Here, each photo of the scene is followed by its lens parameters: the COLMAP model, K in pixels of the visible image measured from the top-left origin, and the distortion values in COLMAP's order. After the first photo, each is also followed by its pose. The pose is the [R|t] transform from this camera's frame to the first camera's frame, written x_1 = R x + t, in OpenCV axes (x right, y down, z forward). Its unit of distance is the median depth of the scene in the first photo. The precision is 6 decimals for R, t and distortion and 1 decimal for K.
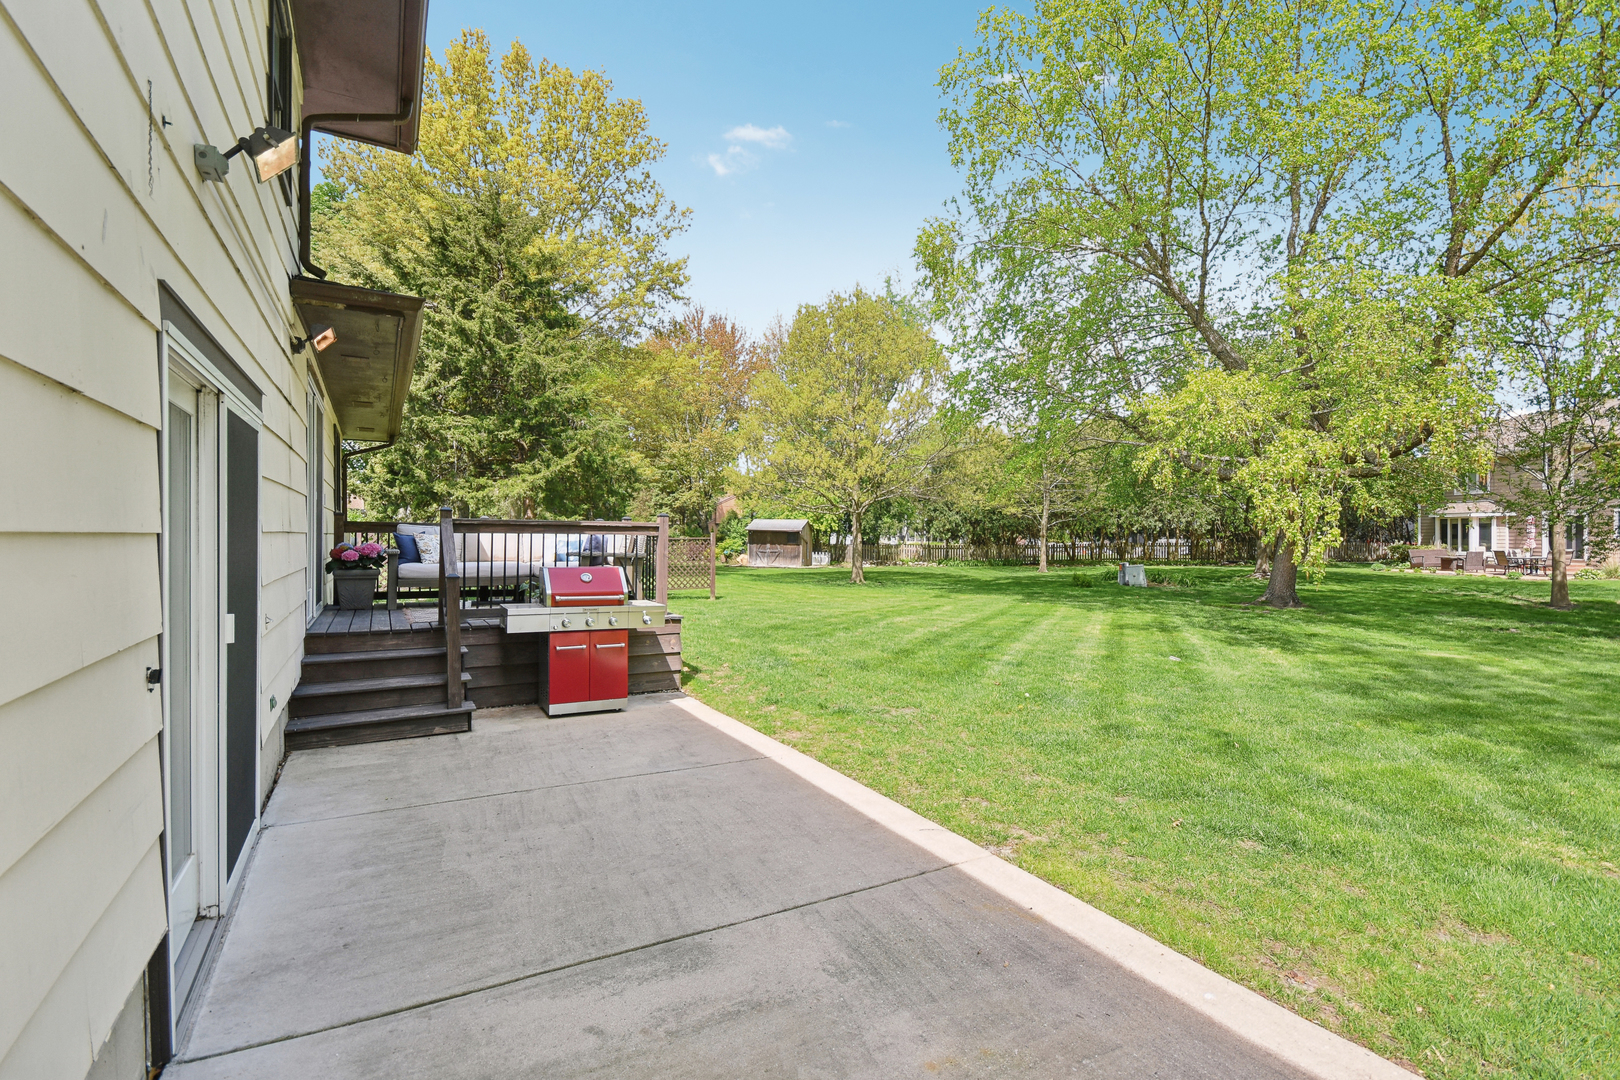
lens RADIAL K [[723.5, 0, 810.0], [0, 723.5, 540.0], [0, 0, 1]] dist [-0.001210, 0.000051]
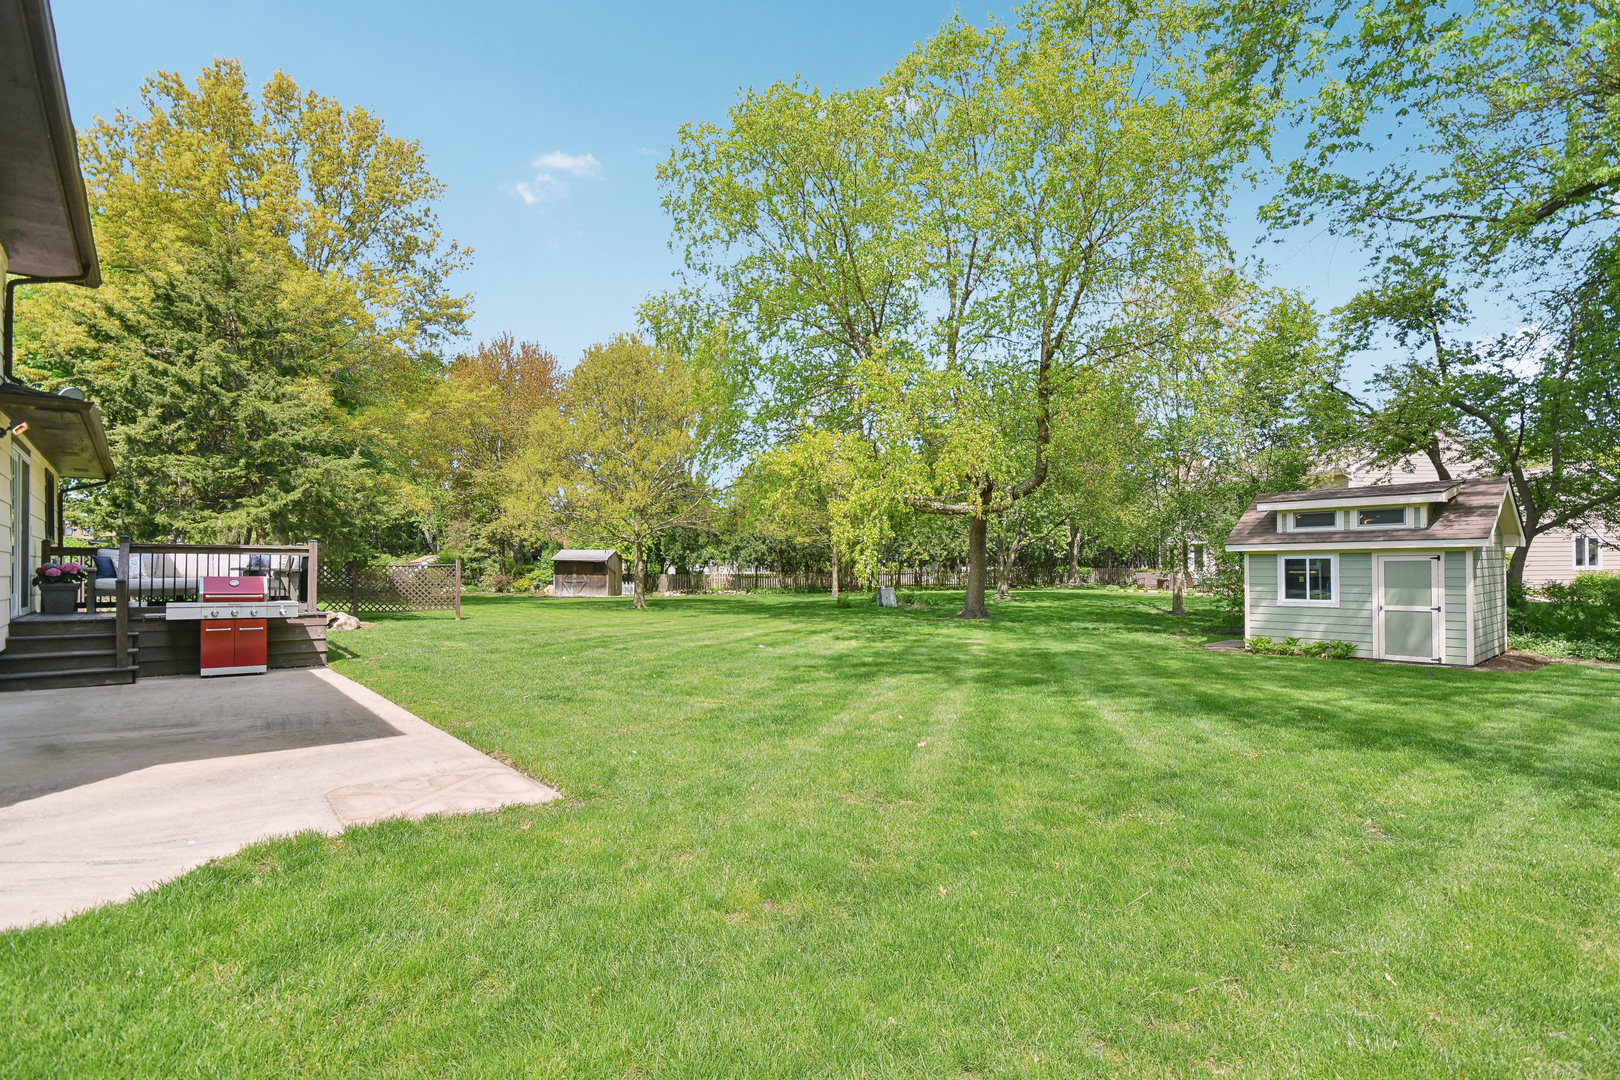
lens RADIAL K [[765.9, 0, 814.8], [0, 765.9, 563.2], [0, 0, 1]] dist [0.022814, -0.011153]
pose [[0.985210, -0.007250, 0.171196, 0.255568], [0.009492, 0.999880, -0.012279, 0.018699], [-0.171086, 0.013722, 0.985160, -0.324905]]
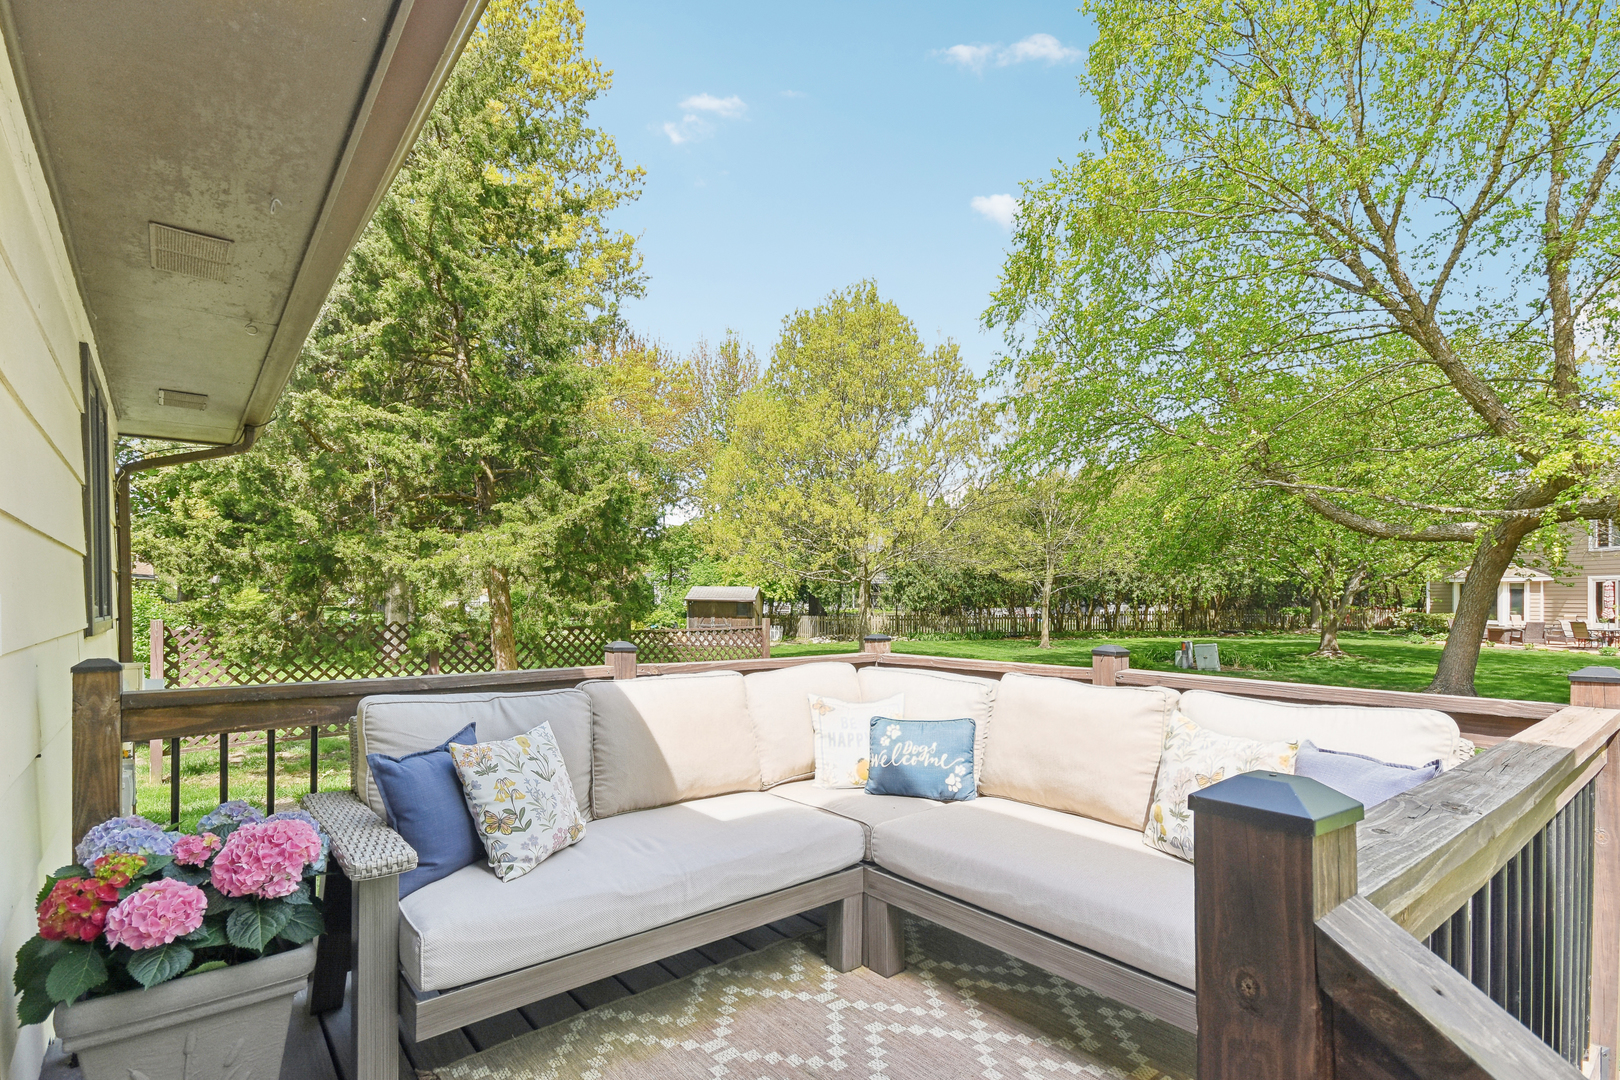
lens RADIAL K [[760.3, 0, 783.5], [0, 760.3, 610.9], [0, 0, 1]] dist [0.018005, -0.000091]
pose [[0.991176, -0.007792, 0.132320, -0.261298], [0.006258, 0.999908, 0.012002, -0.031344], [-0.132401, -0.011068, 0.991134, 0.407362]]
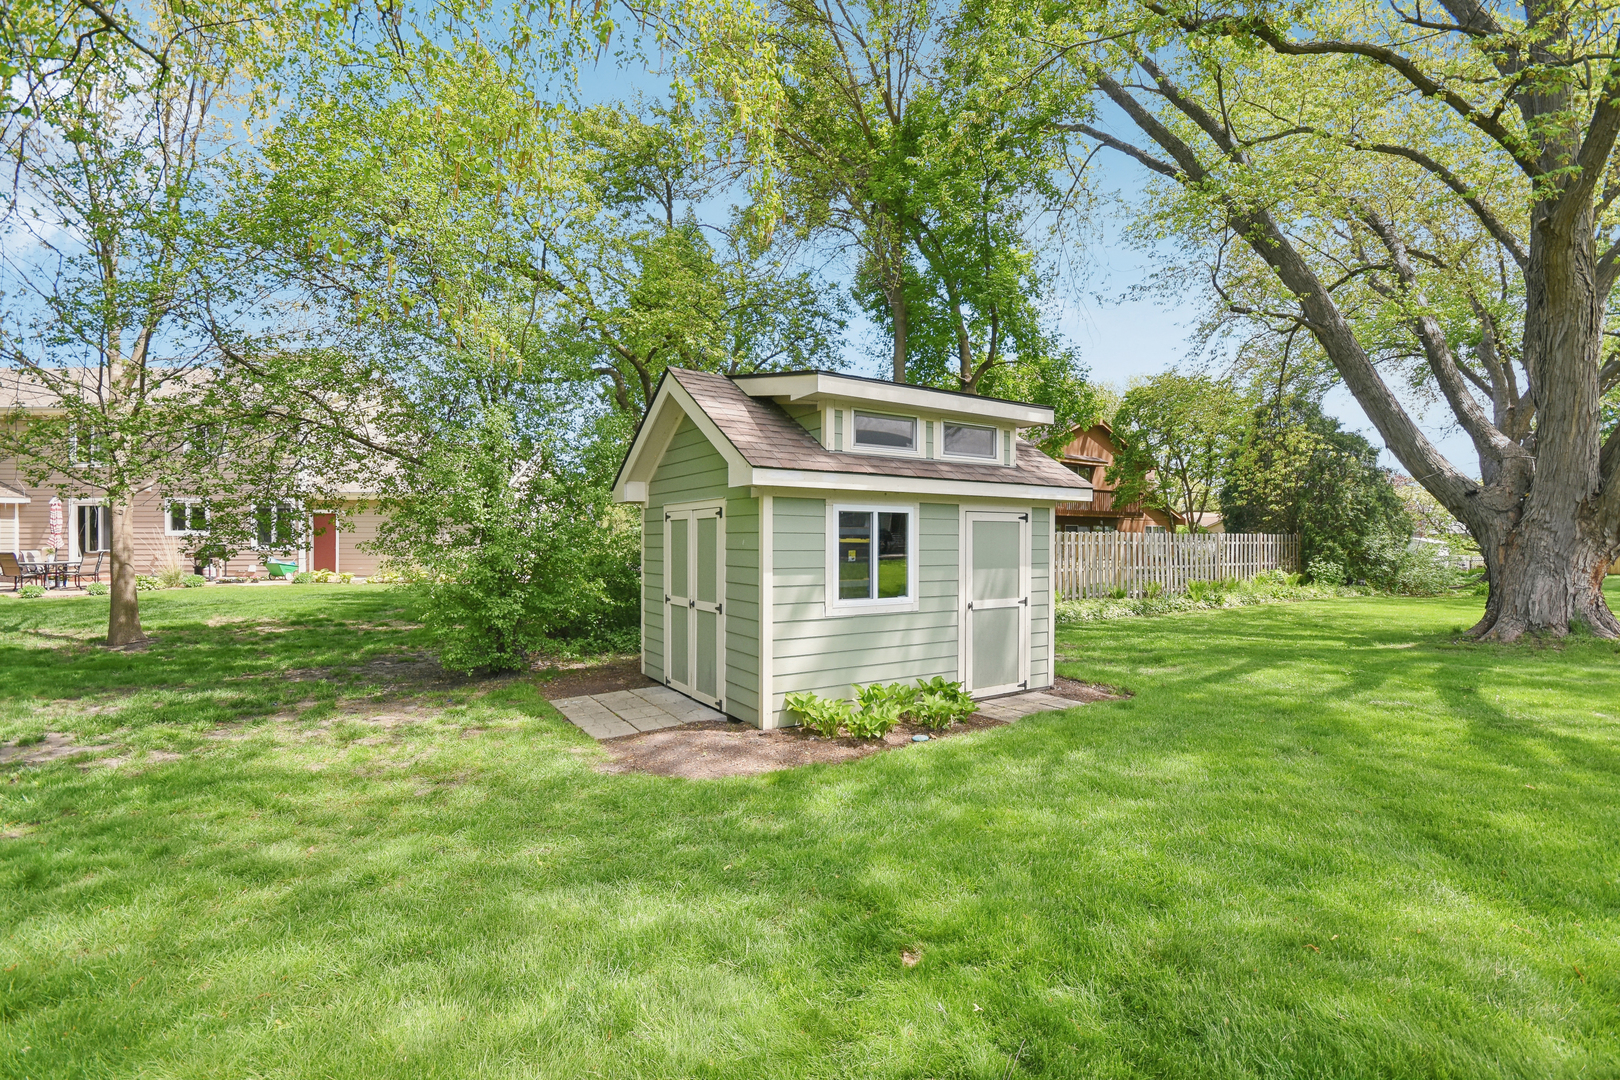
lens RADIAL K [[723.5, 0, 810.0], [0, 723.5, 540.0], [0, 0, 1]] dist [-0.001210, 0.000051]
pose [[-0.034445, 0.004048, 0.999398, 0.650126], [0.008024, 0.999961, -0.003773, 0.025692], [-0.999374, 0.007890, -0.034476, 0.693326]]
